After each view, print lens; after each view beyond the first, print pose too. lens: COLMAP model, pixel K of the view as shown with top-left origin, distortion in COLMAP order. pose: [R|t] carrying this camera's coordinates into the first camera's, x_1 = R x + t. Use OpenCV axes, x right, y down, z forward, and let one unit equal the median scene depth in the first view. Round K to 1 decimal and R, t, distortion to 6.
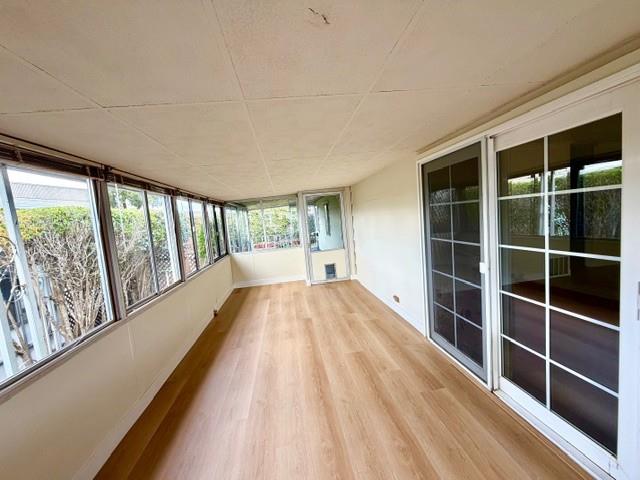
lens RADIAL K [[257.0, 0, 320.0], [0, 257.0, 240.0], [0, 0, 1]] dist [-0.000343, -0.000031]
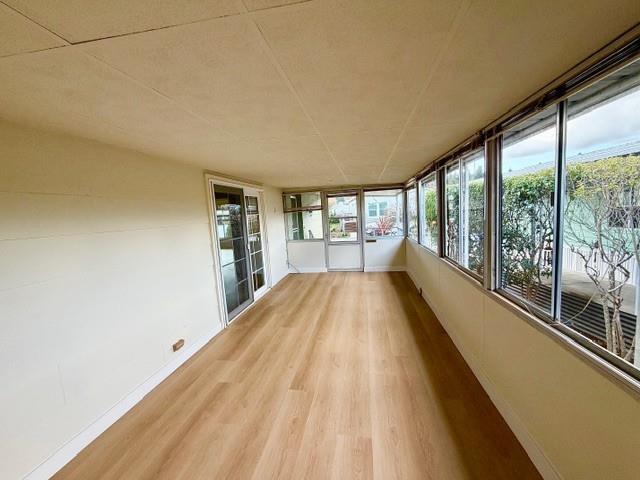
lens RADIAL K [[257.0, 0, 320.0], [0, 257.0, 240.0], [0, 0, 1]] dist [-0.000343, -0.000031]
pose [[-0.942513, 0.114535, 0.313929, -0.363546], [0.172055, 0.971666, 0.162057, -0.113279], [-0.286473, 0.206754, -0.935514, 1.672285]]
